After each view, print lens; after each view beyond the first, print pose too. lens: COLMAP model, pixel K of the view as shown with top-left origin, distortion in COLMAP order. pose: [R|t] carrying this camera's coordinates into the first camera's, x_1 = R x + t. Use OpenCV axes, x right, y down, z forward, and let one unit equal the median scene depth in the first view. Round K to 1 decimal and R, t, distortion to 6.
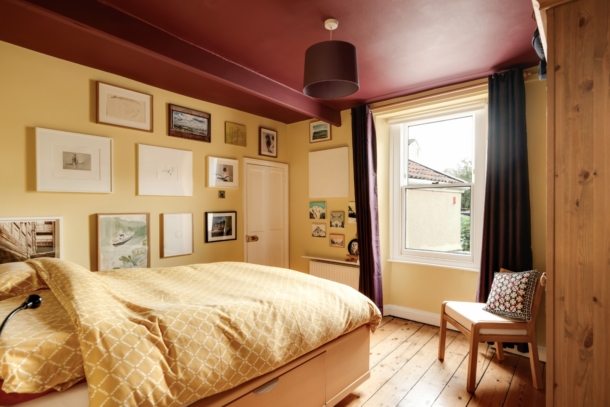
lens RADIAL K [[310.5, 0, 306.0], [0, 310.5, 201.1], [0, 0, 1]] dist [-0.001006, 0.000702]
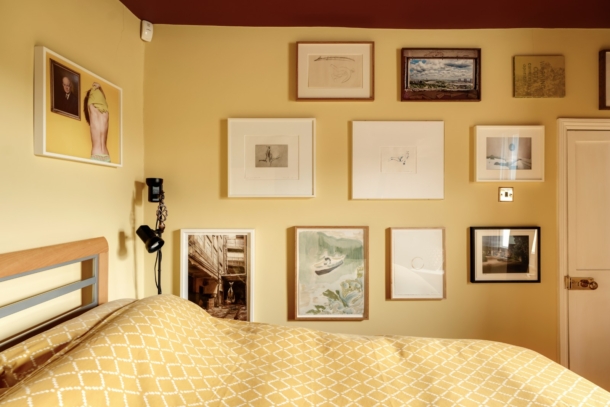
lens RADIAL K [[310.5, 0, 306.0], [0, 310.5, 201.1], [0, 0, 1]] dist [-0.001006, 0.000702]
pose [[0.619729, 0.000235, -0.784816, -0.082167], [0.007529, 0.999952, 0.006245, -0.019475], [0.784780, -0.009779, 0.619697, 0.502267]]
